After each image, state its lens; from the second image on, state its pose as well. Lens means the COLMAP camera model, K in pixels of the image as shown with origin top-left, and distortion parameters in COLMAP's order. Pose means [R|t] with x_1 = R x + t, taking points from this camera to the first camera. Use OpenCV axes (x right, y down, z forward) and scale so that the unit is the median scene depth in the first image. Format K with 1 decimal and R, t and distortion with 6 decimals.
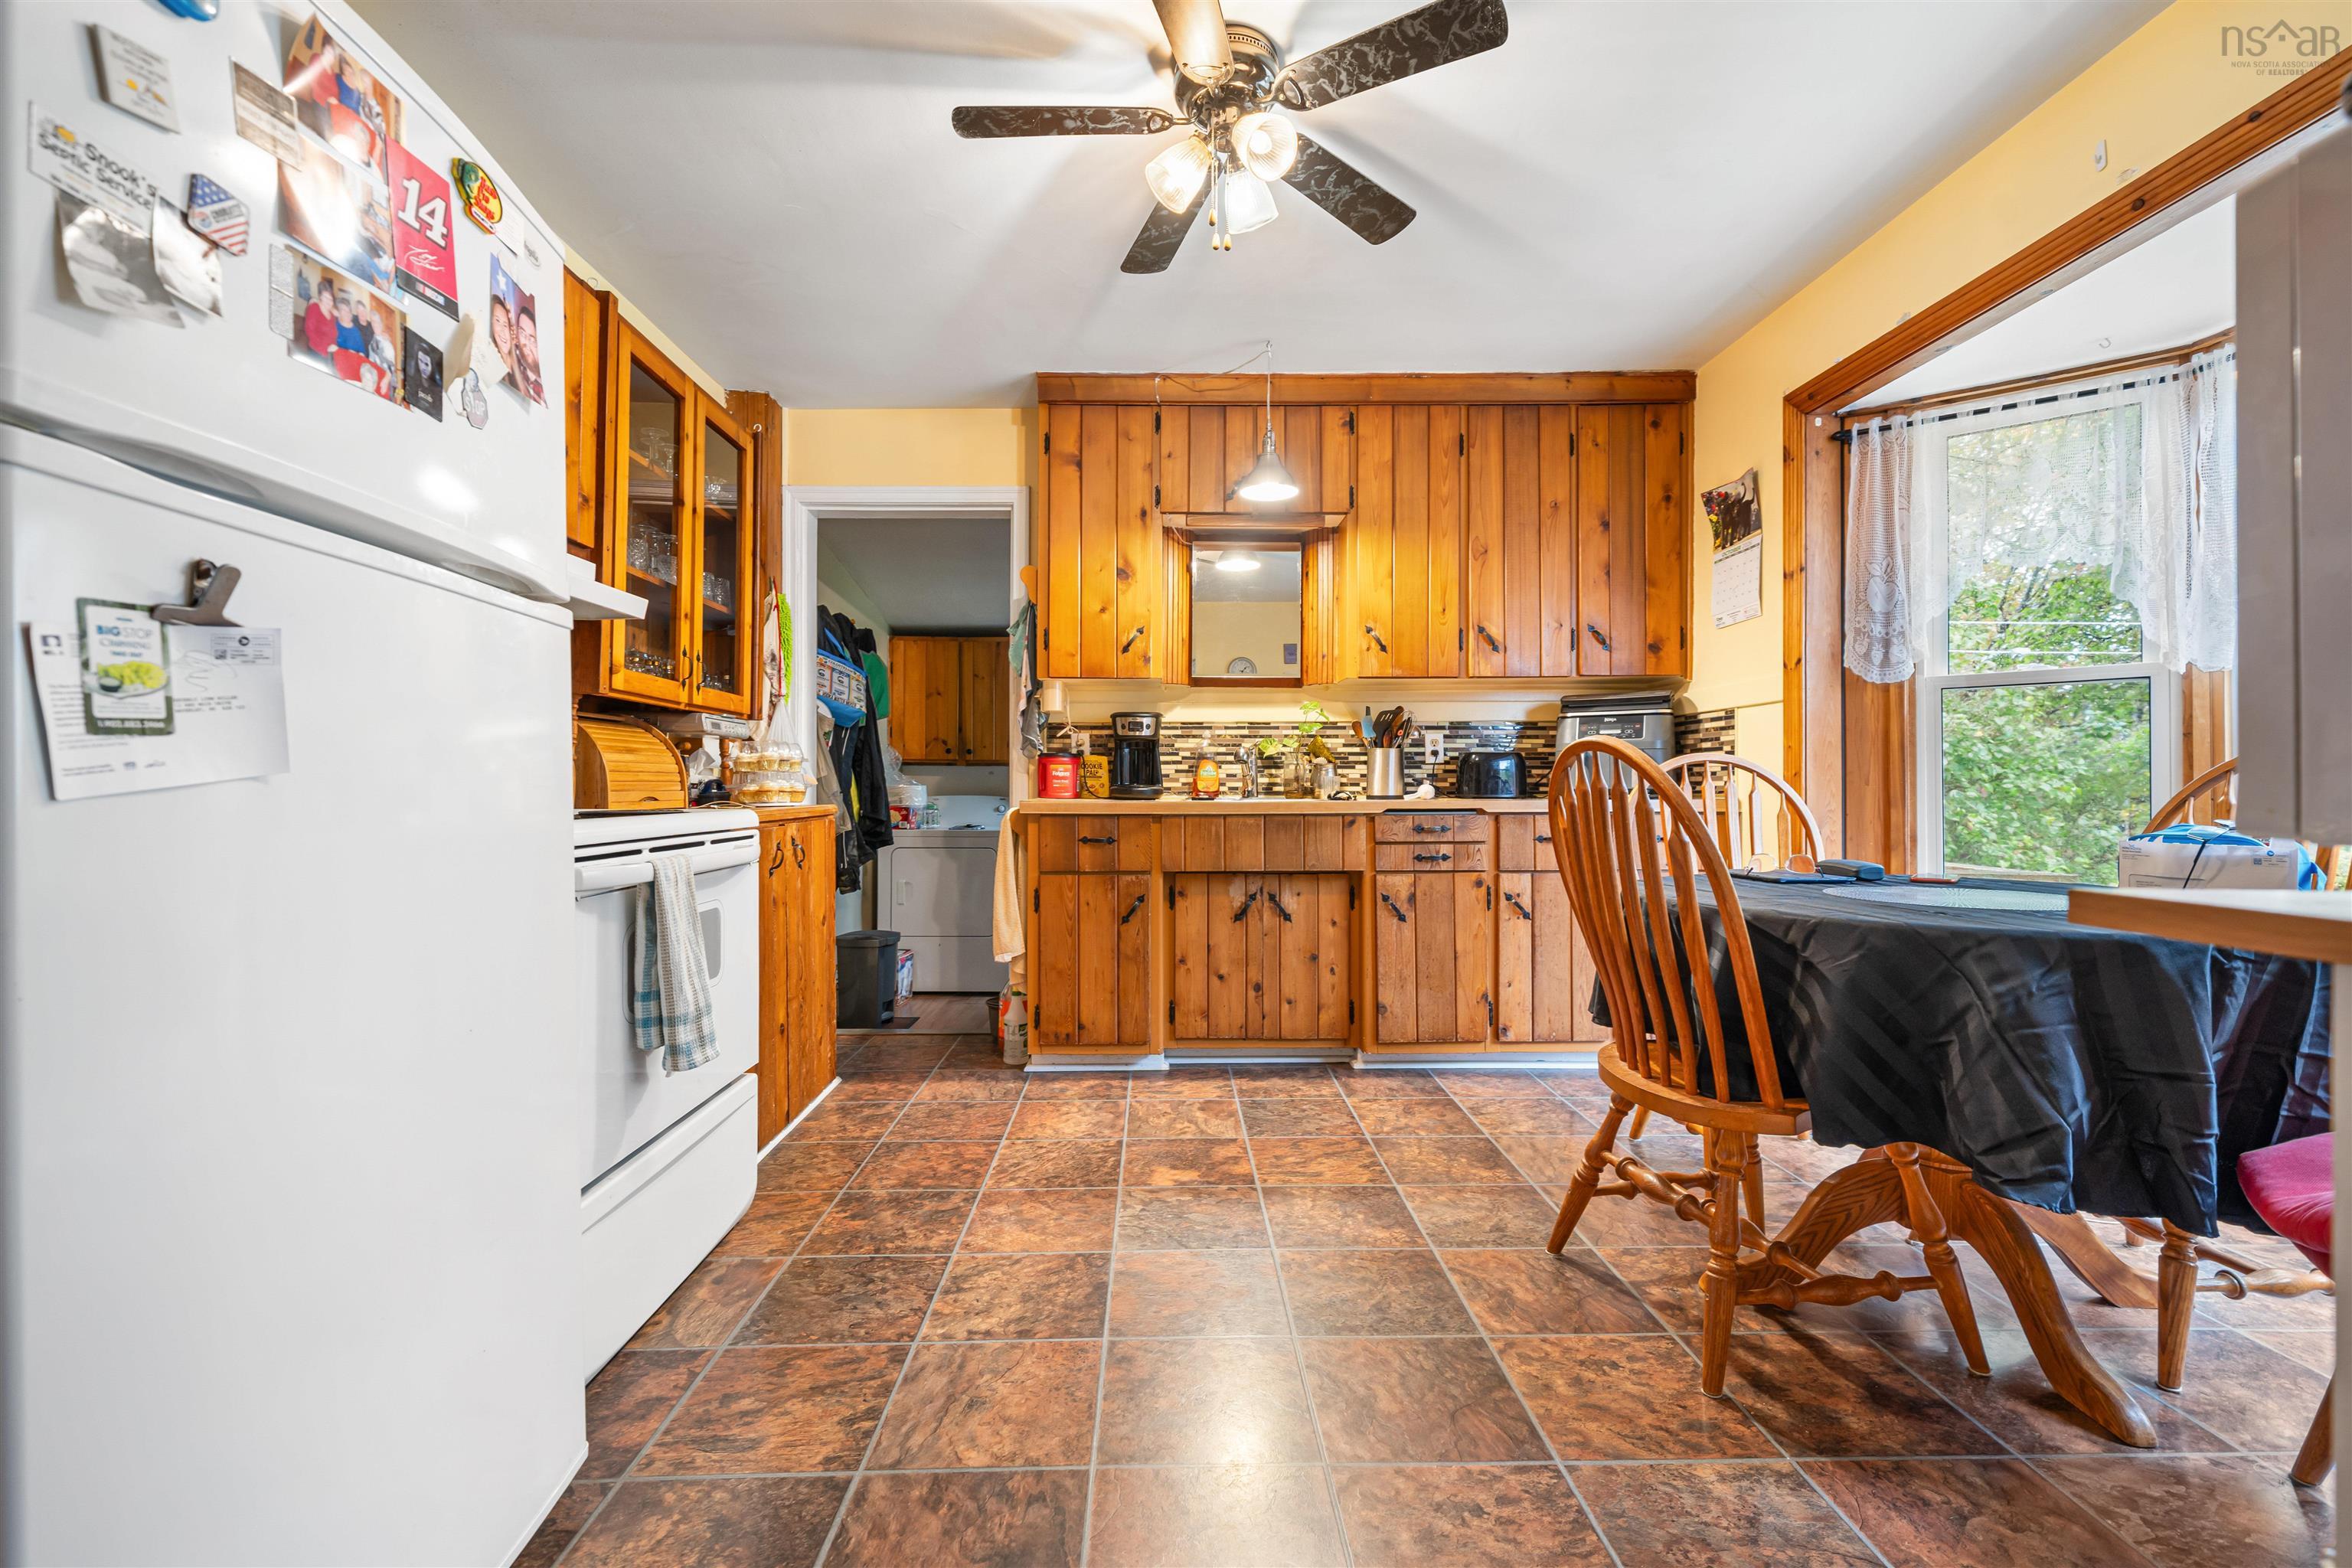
lens RADIAL K [[993.2, 0, 1212.2], [0, 993.2, 788.1], [0, 0, 1]] dist [-0.000772, -0.000374]
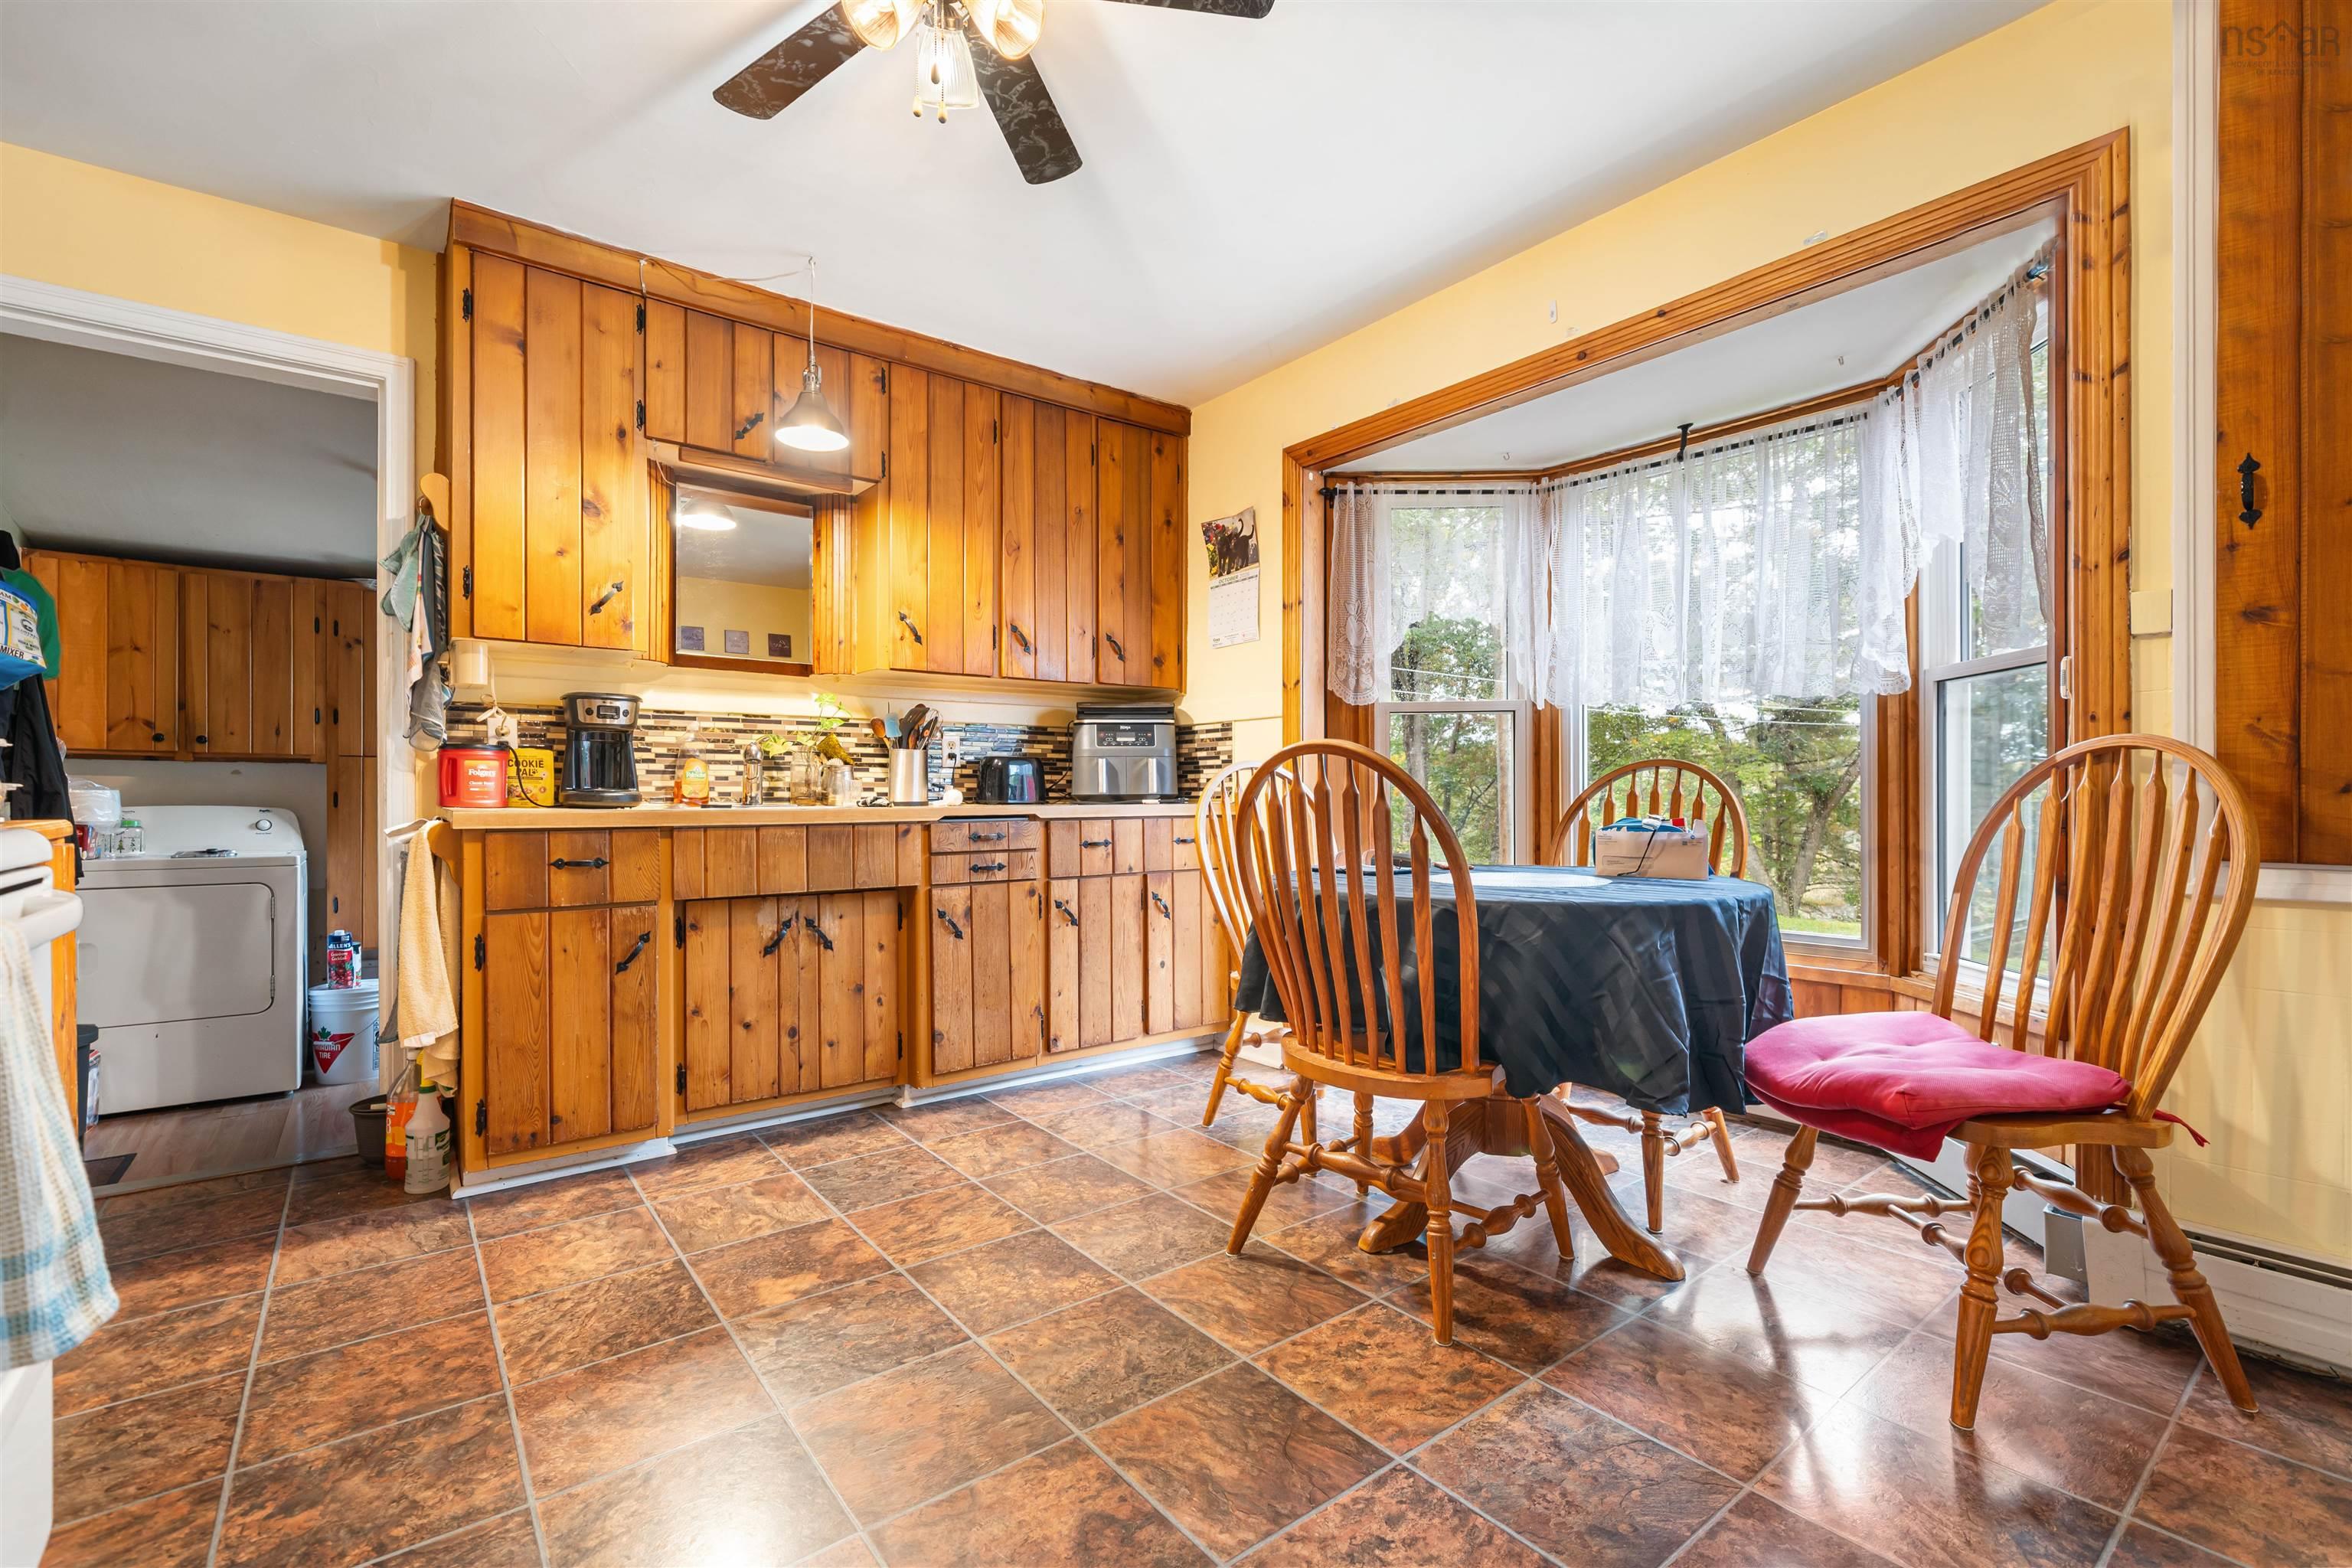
lens RADIAL K [[993.2, 0, 1177.9], [0, 993.2, 804.0], [0, 0, 1]] dist [-0.000772, -0.000374]
pose [[0.812228, -0.005934, 0.583310, -0.195599], [0.001402, 0.999965, 0.008221, 0.003142], [-0.583339, -0.005860, 0.812208, 0.149917]]
